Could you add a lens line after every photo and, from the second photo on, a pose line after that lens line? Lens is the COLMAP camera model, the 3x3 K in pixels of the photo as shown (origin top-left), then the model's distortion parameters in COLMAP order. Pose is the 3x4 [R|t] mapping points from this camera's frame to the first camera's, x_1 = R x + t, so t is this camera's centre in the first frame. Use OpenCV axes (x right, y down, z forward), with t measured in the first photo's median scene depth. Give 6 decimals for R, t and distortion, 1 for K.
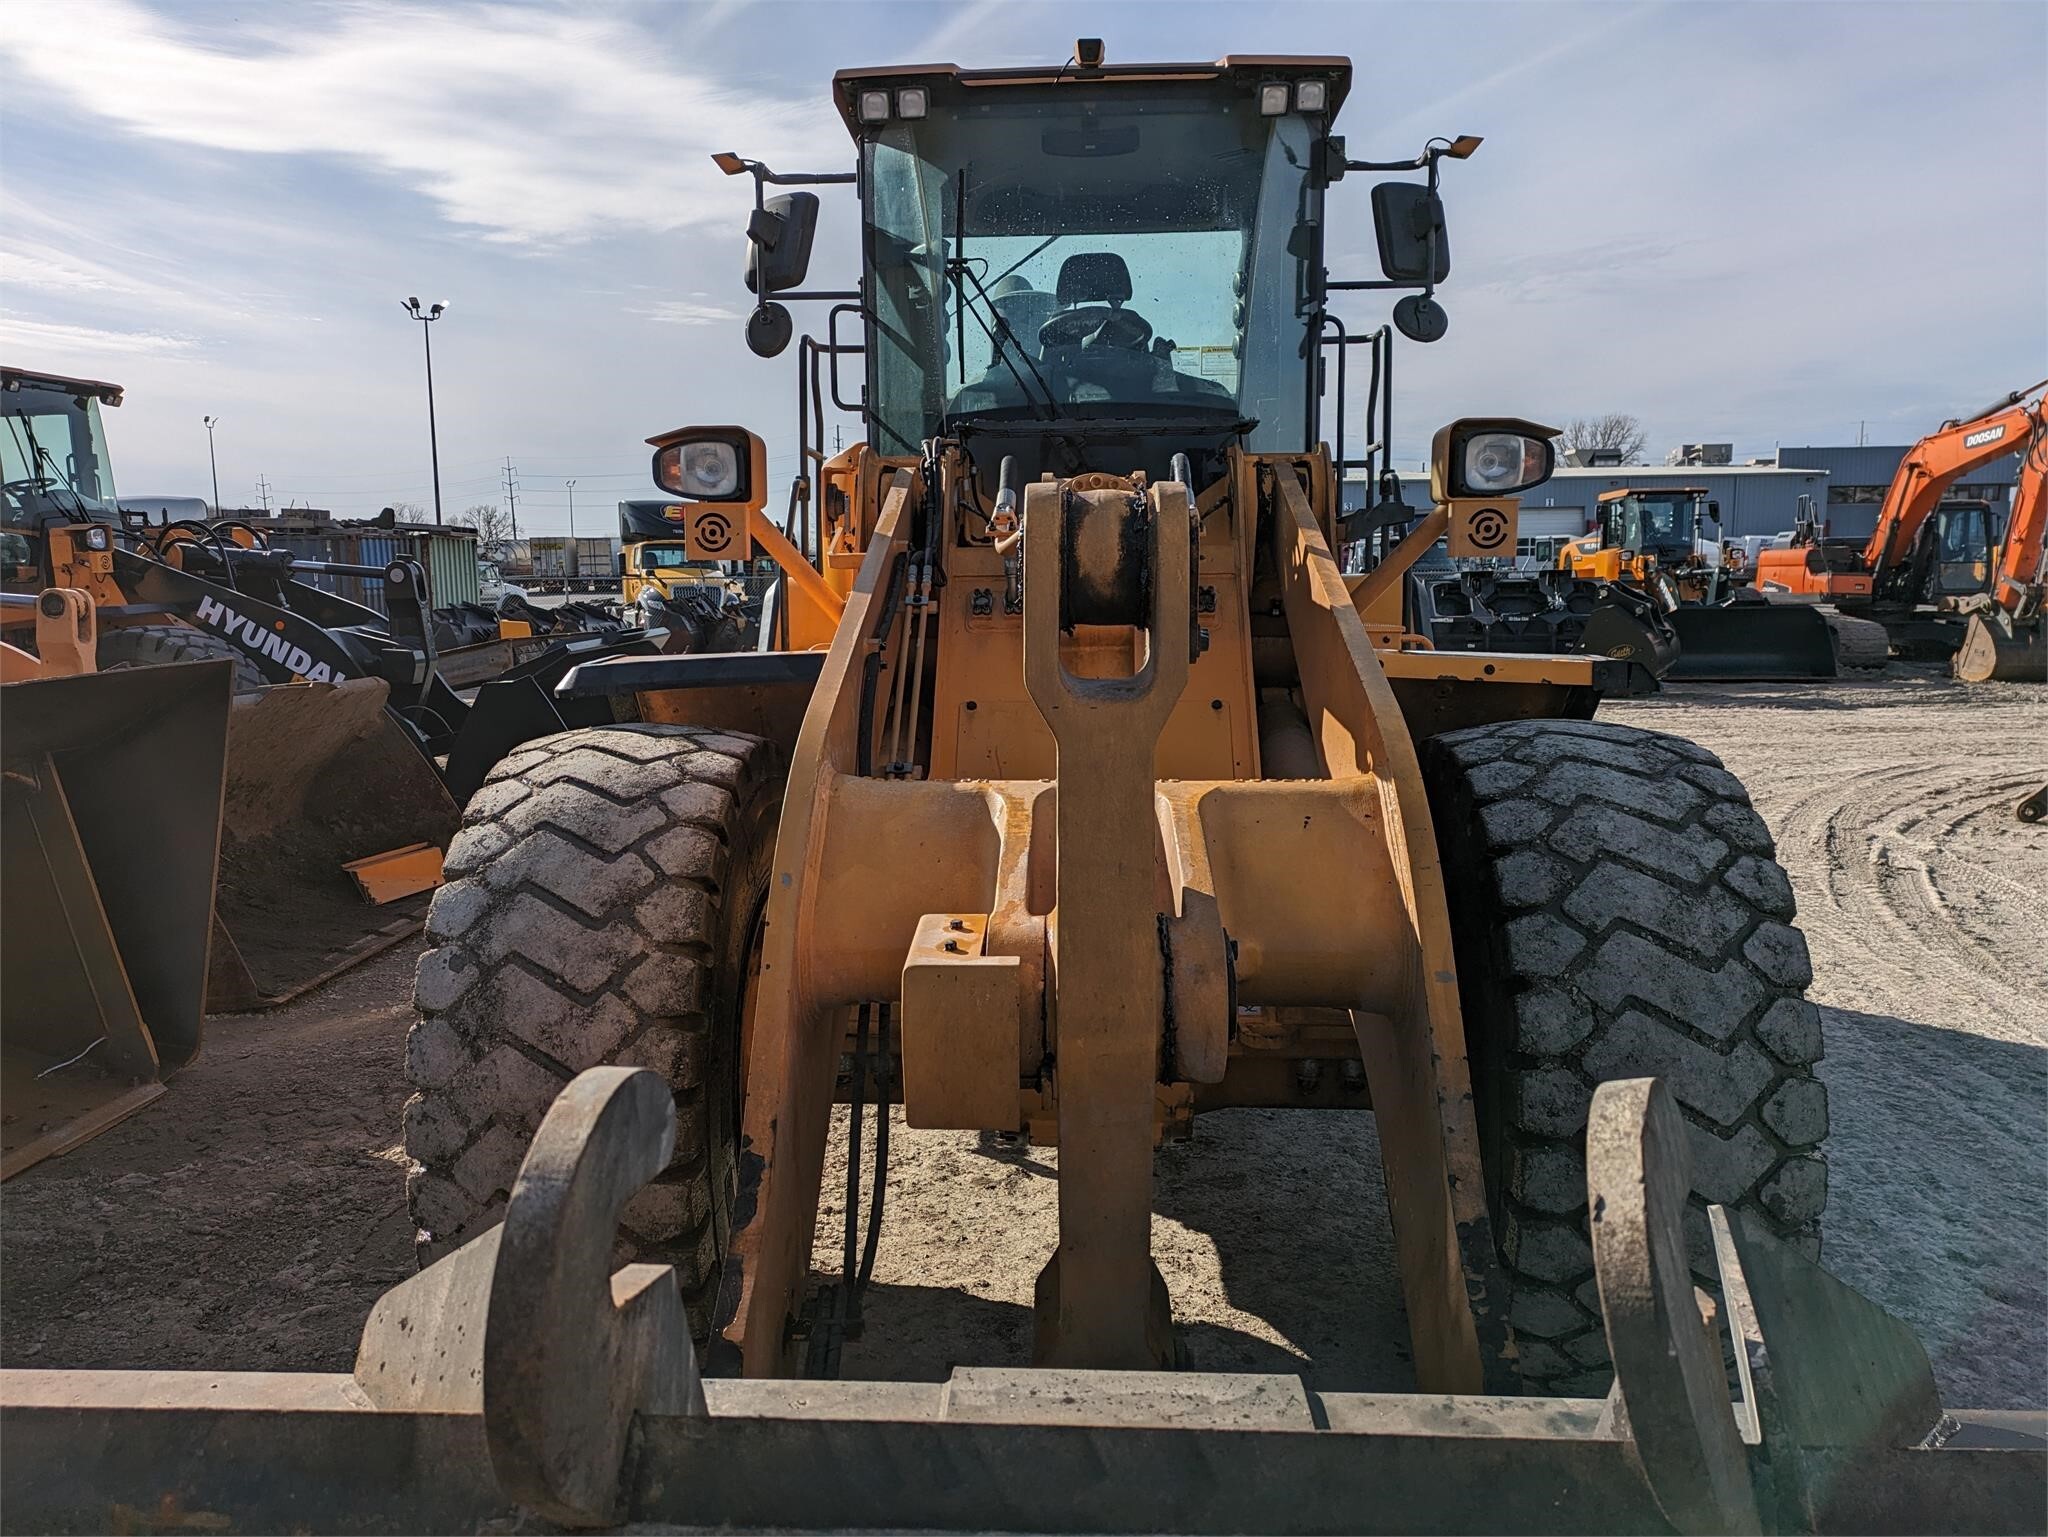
lens RADIAL K [[1514.6, 0, 1013.7], [0, 1514.6, 759.9], [0, 0, 1]] dist [0.064366, -0.053348]
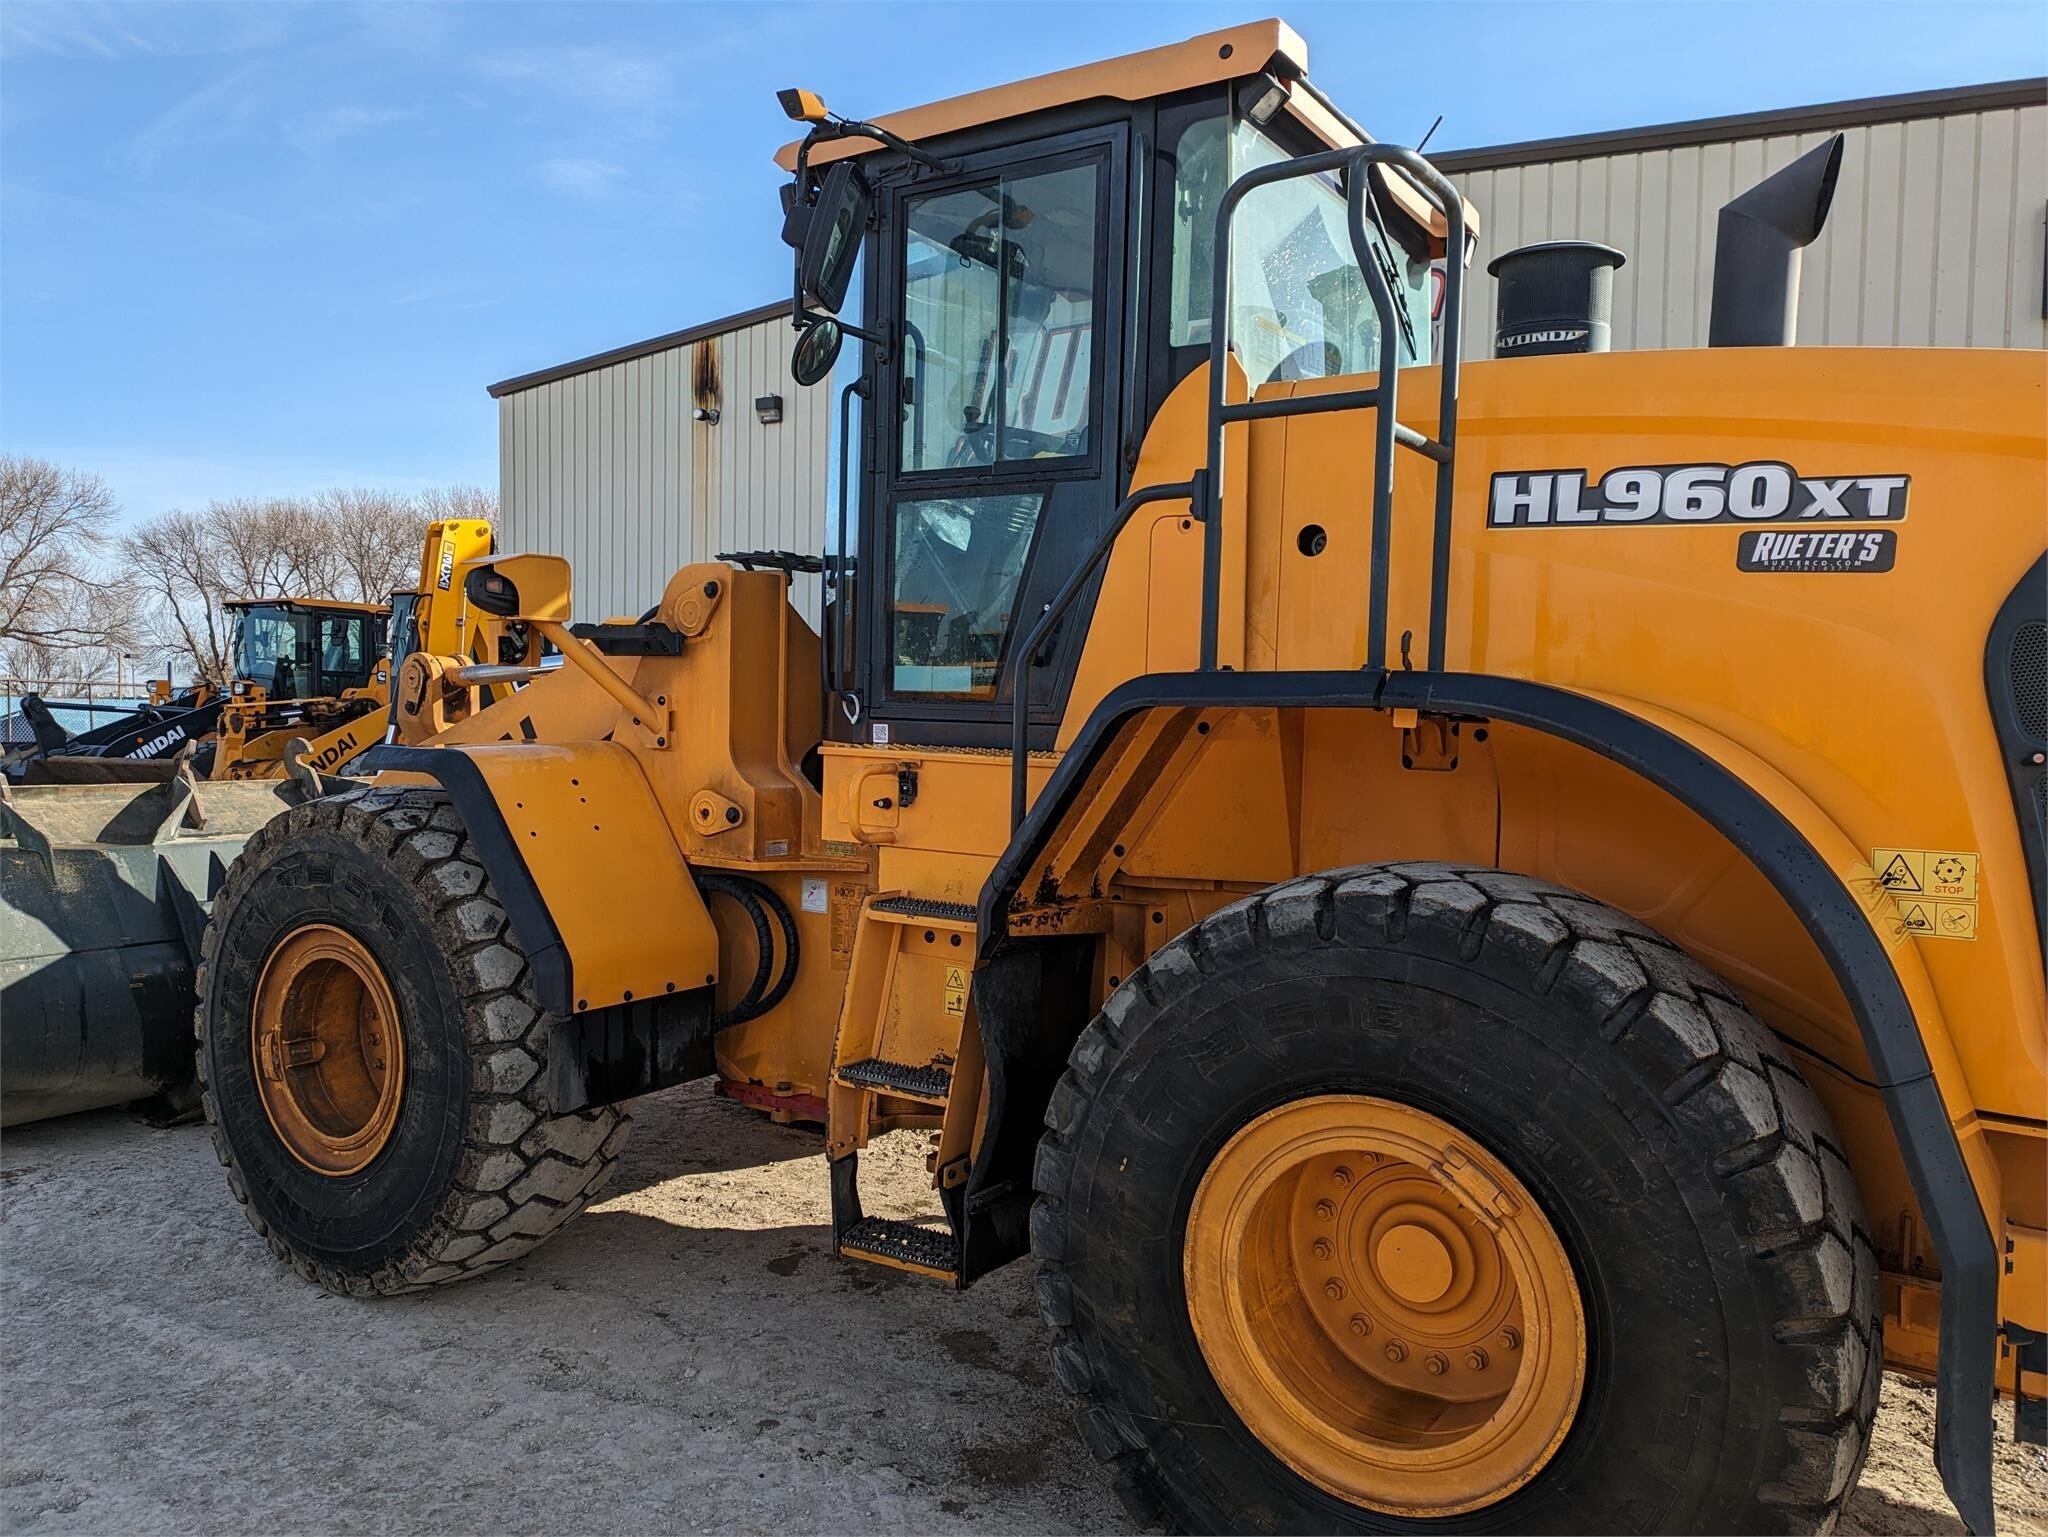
lens RADIAL K [[1514.6, 0, 999.9], [0, 1514.6, 769.9], [0, 0, 1]] dist [0.064366, -0.053348]
pose [[-0.514742, 0.030400, -0.856806, 1.118017], [-0.115490, 0.987804, 0.104431, -0.215510], [0.849531, 0.152707, -0.504953, 1.893252]]
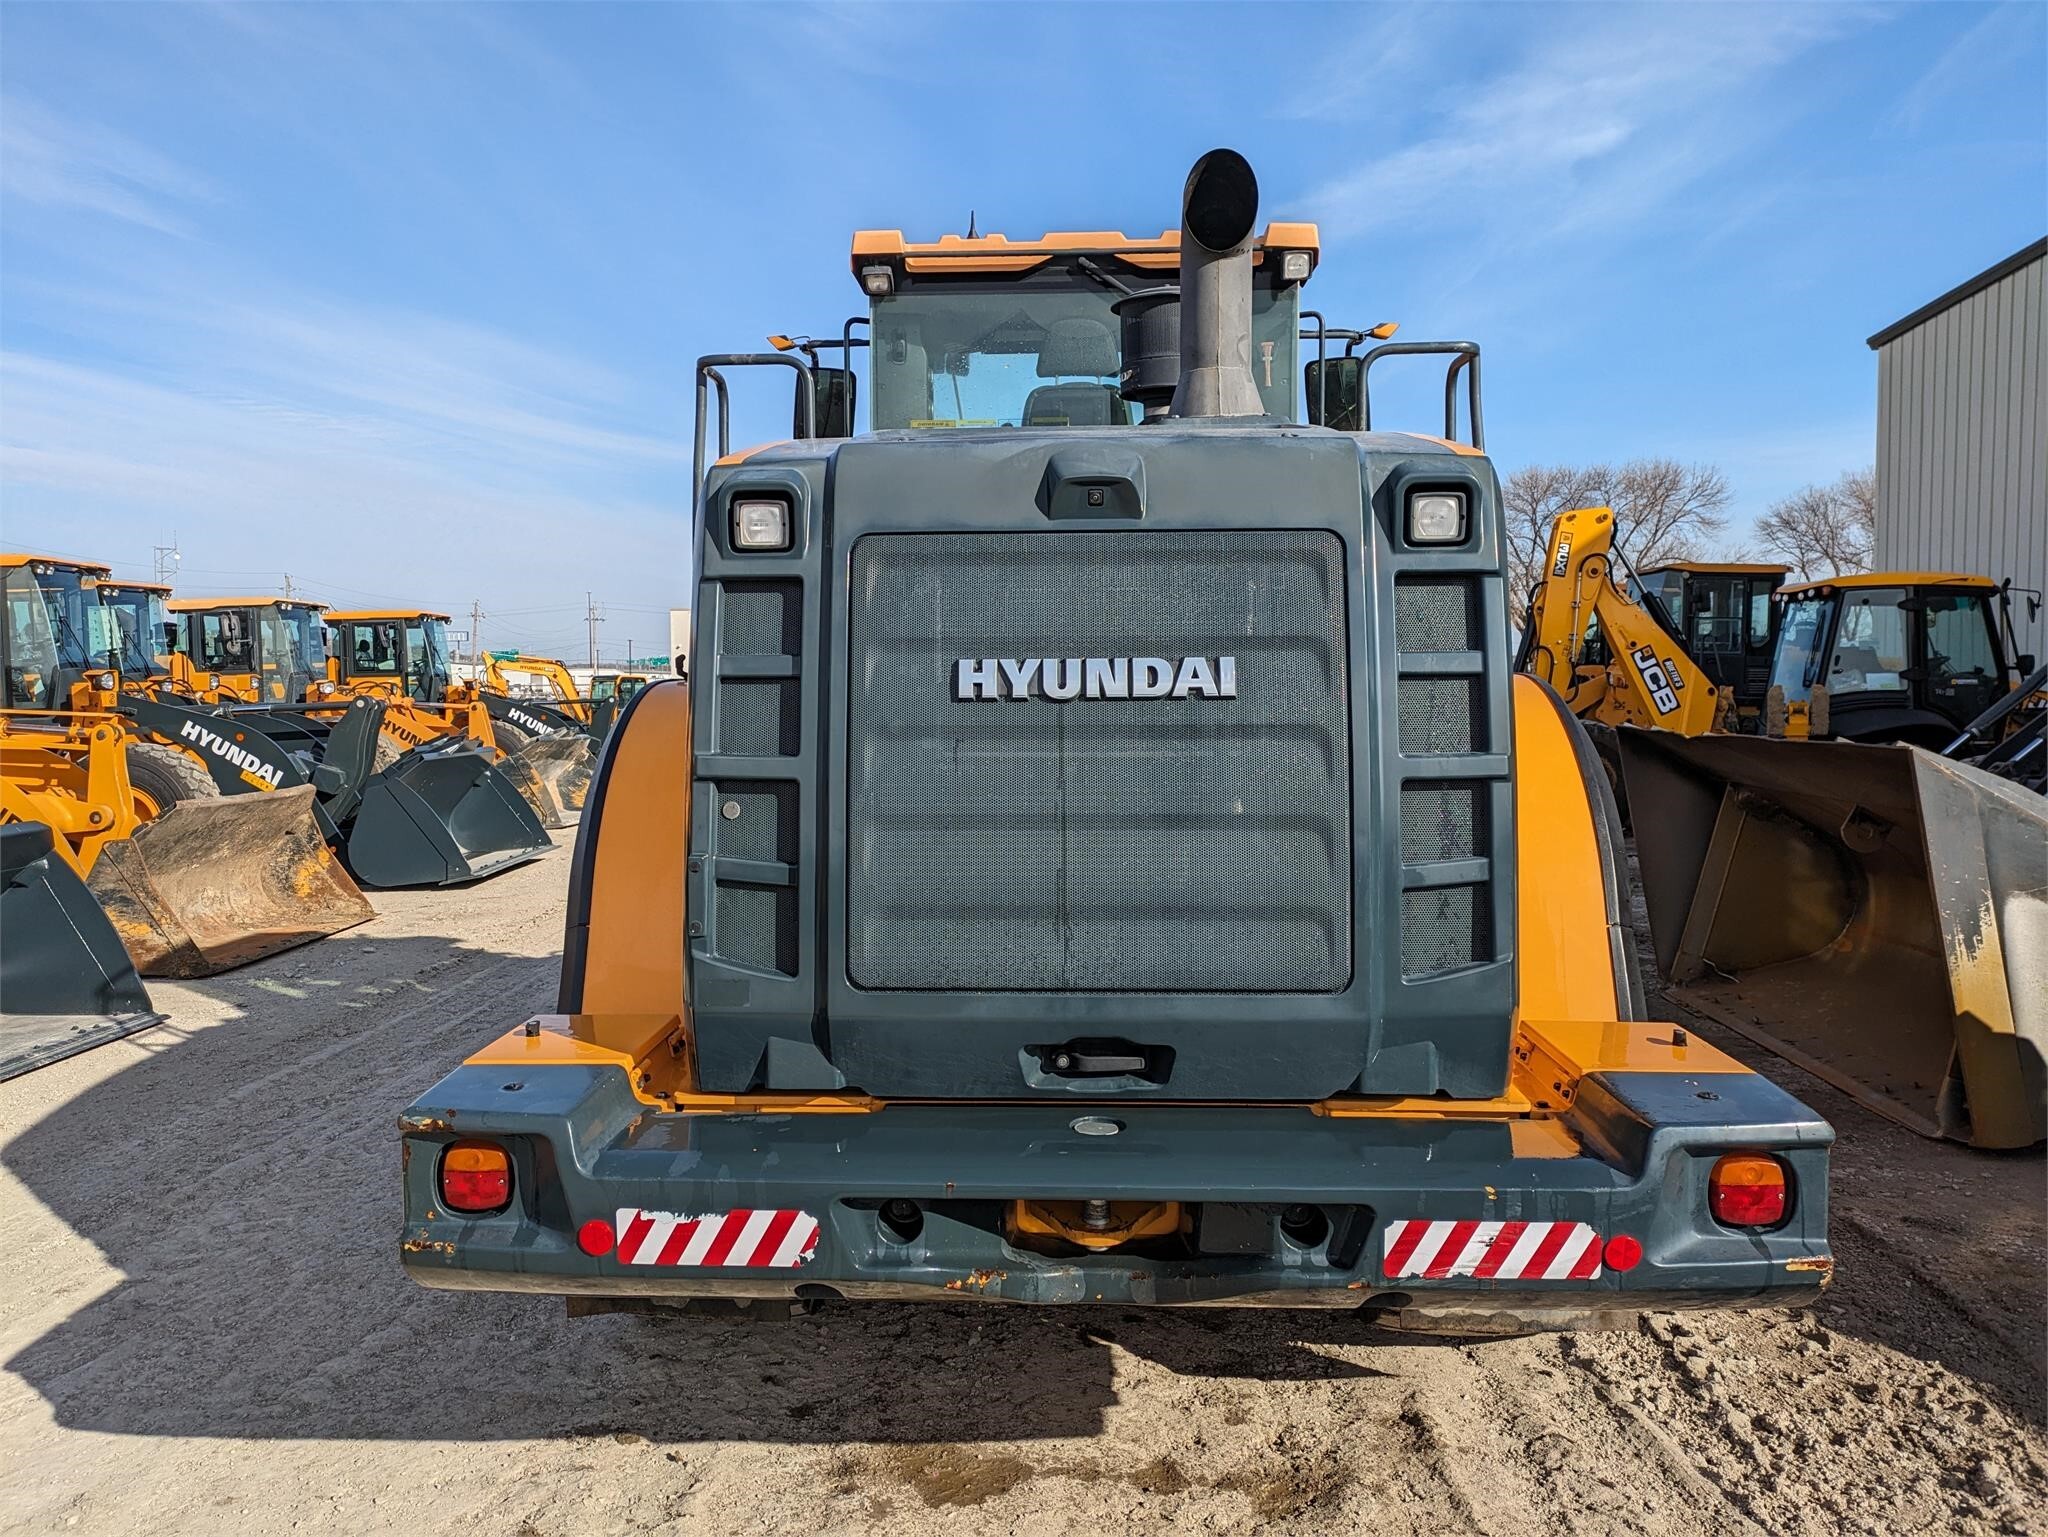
lens RADIAL K [[1514.6, 0, 996.2], [0, 1514.6, 732.3], [0, 0, 1]] dist [0.064366, -0.053348]
pose [[-0.999924, 0.012007, 0.002670, 0.148570], [0.012278, 0.987378, 0.157903, -0.350326], [-0.000740, 0.157924, -0.987451, 2.855308]]
